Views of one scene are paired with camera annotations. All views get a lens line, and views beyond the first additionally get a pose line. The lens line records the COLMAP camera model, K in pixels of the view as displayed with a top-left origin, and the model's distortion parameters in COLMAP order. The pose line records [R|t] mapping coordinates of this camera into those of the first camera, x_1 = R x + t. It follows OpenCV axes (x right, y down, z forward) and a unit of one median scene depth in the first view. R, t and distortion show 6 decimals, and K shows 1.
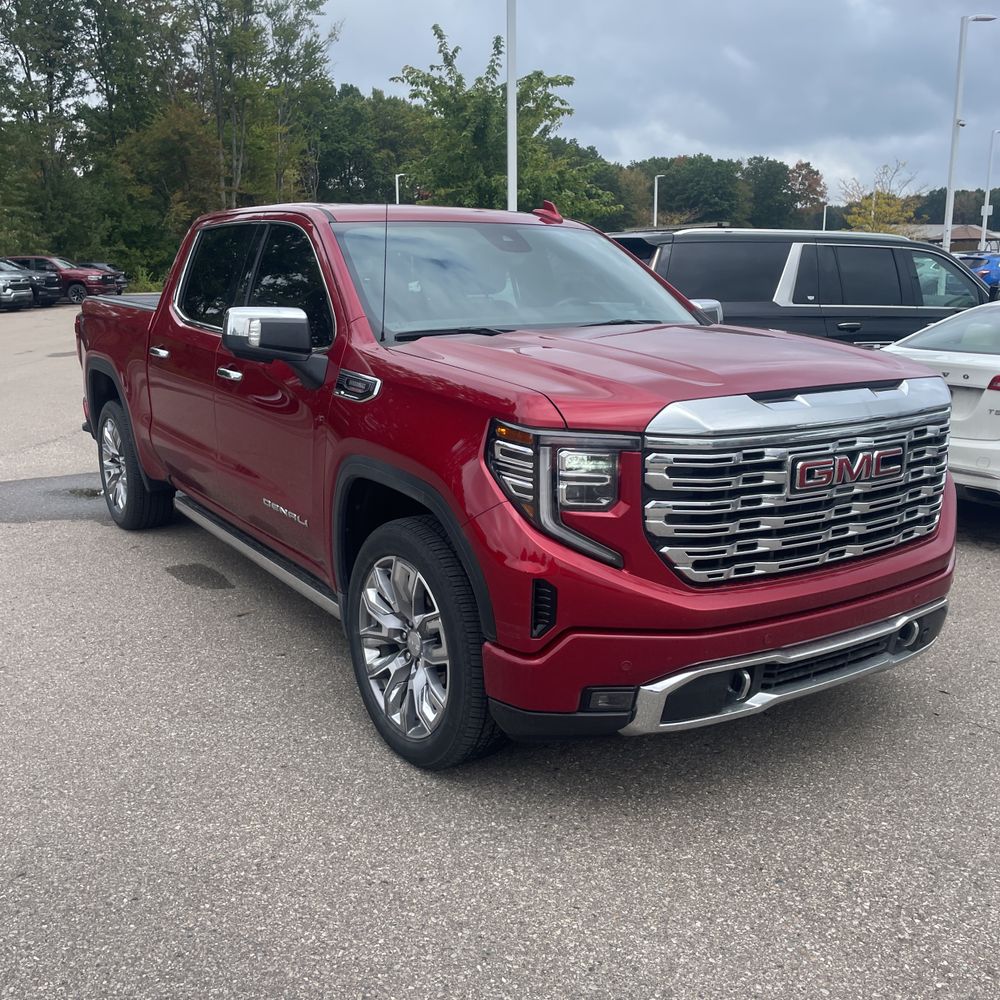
lens RADIAL K [[1010.0, 0, 520.2], [0, 1010.0, 483.7], [0, 0, 1]] dist [0.099499, -0.133054]
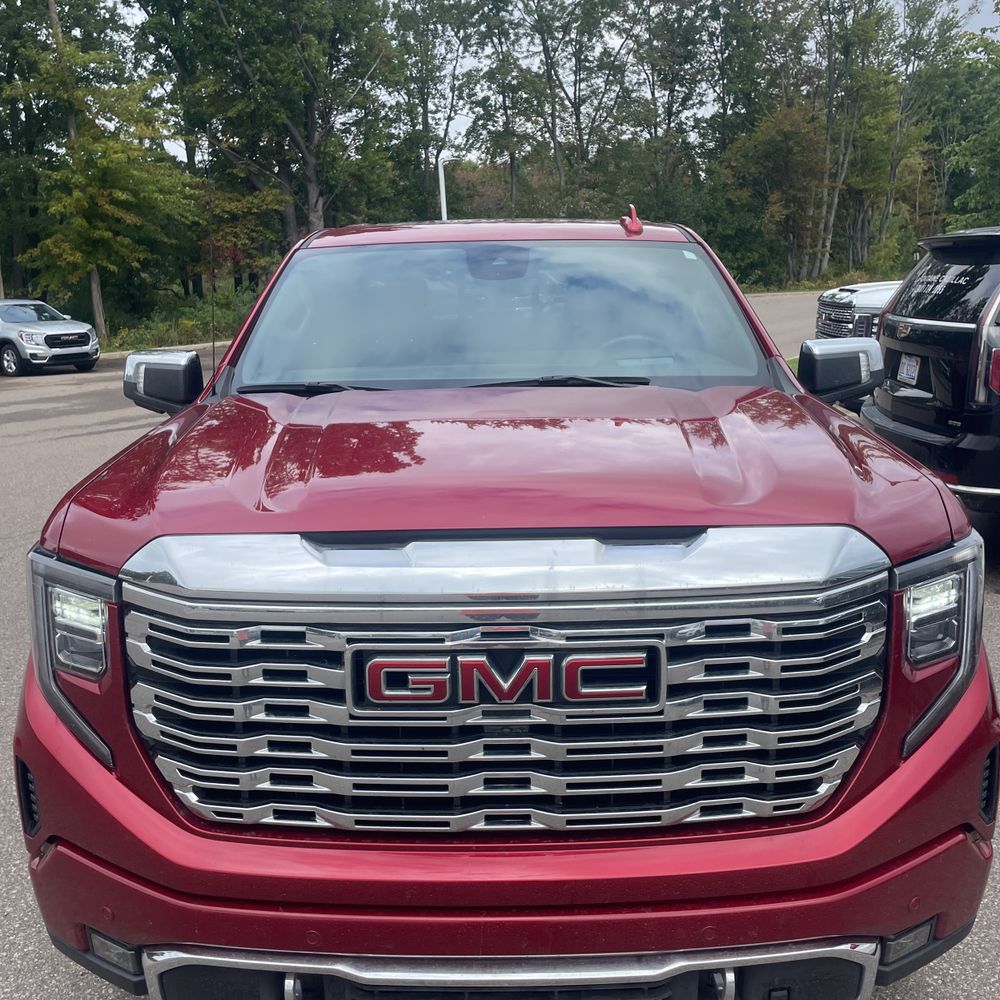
lens RADIAL K [[1020.0, 0, 513.3], [0, 1020.0, 485.9], [0, 0, 1]] dist [0.098036, -0.148325]
pose [[0.826022, 0.097922, -0.555066, 0.041491], [-0.096523, 0.994821, 0.031860, -0.009216], [0.555311, 0.027259, 0.831196, 0.034556]]
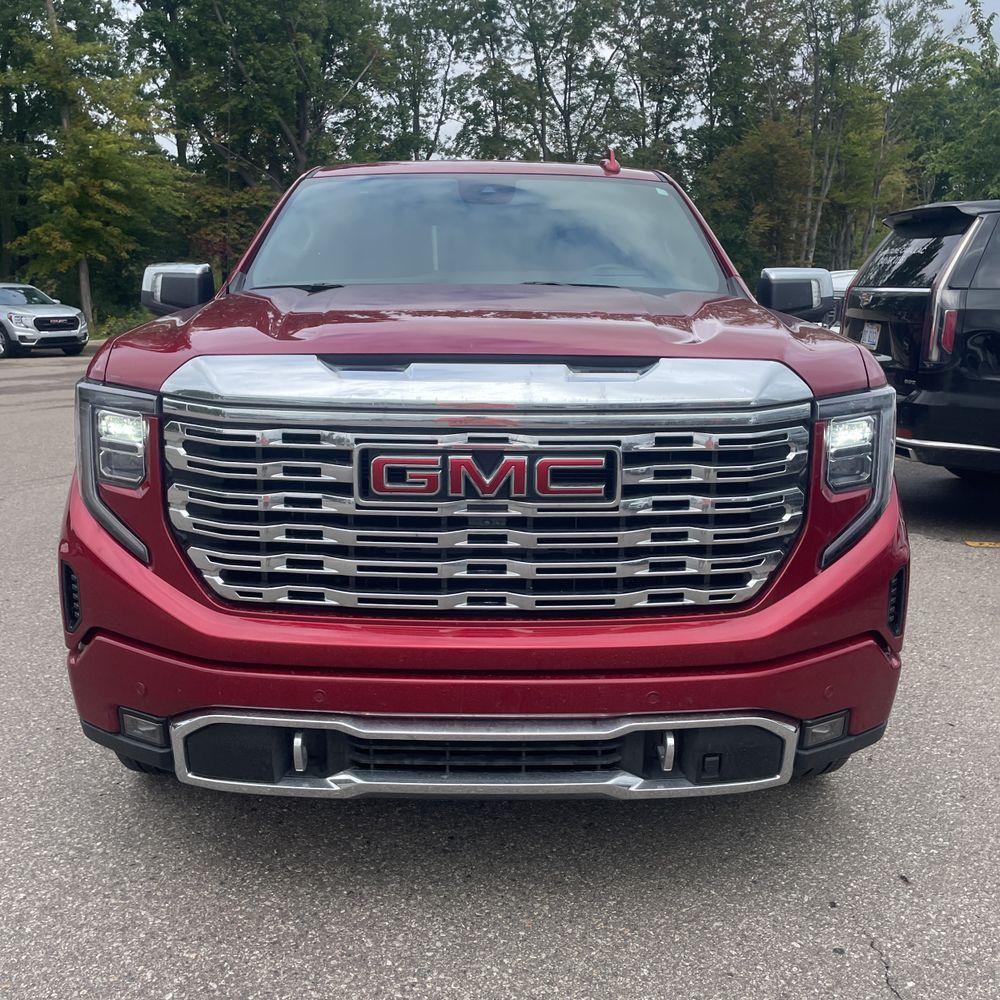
lens RADIAL K [[1020.0, 0, 513.3], [0, 1020.0, 485.9], [0, 0, 1]] dist [0.098036, -0.148325]
pose [[0.833230, 0.111048, -0.541661, 0.046278], [-0.118873, 0.992695, 0.020655, -0.001642], [0.539998, 0.047179, 0.840343, 0.028898]]
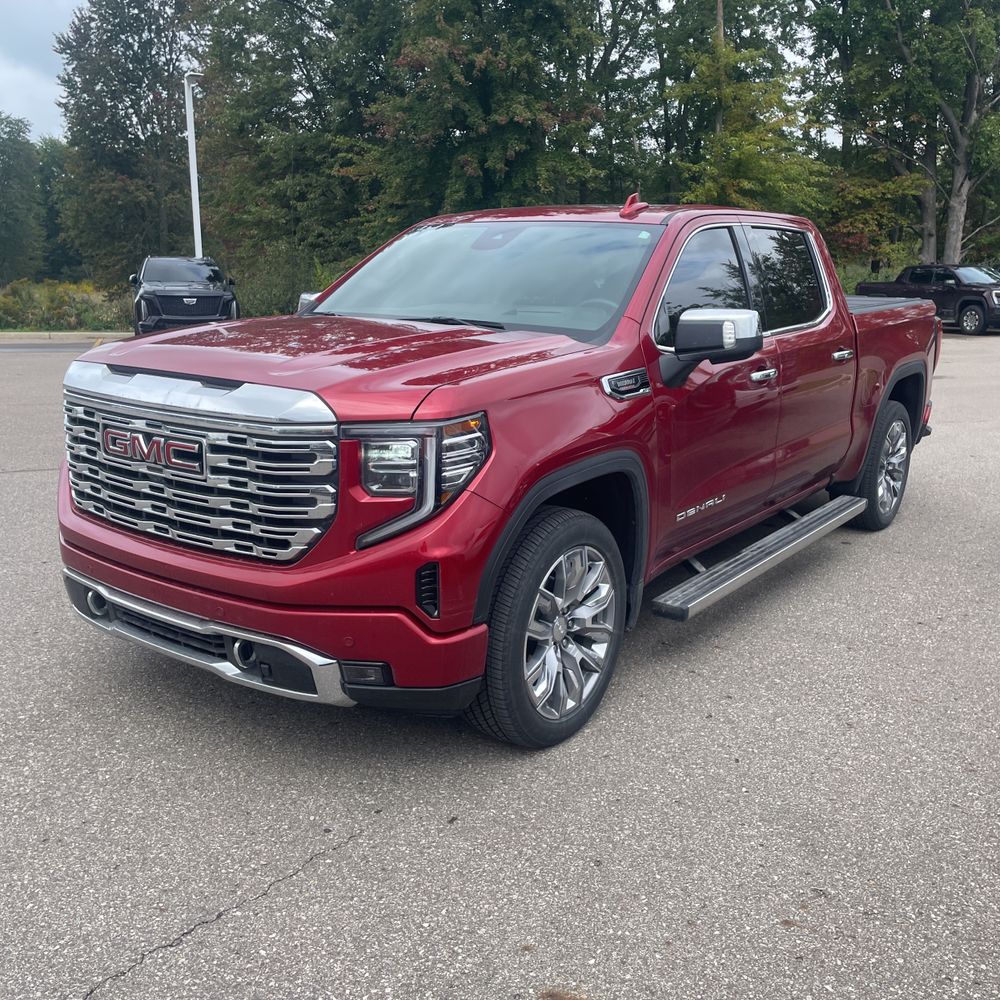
lens RADIAL K [[1029.2, 0, 502.4], [0, 1029.2, 498.2], [0, 0, 1]] dist [0.102758, -0.150627]
pose [[0.319904, 0.213298, -0.923128, 0.095317], [-0.209534, 0.966131, 0.150622, -0.013510], [0.923990, 0.145242, 0.353763, 0.063108]]
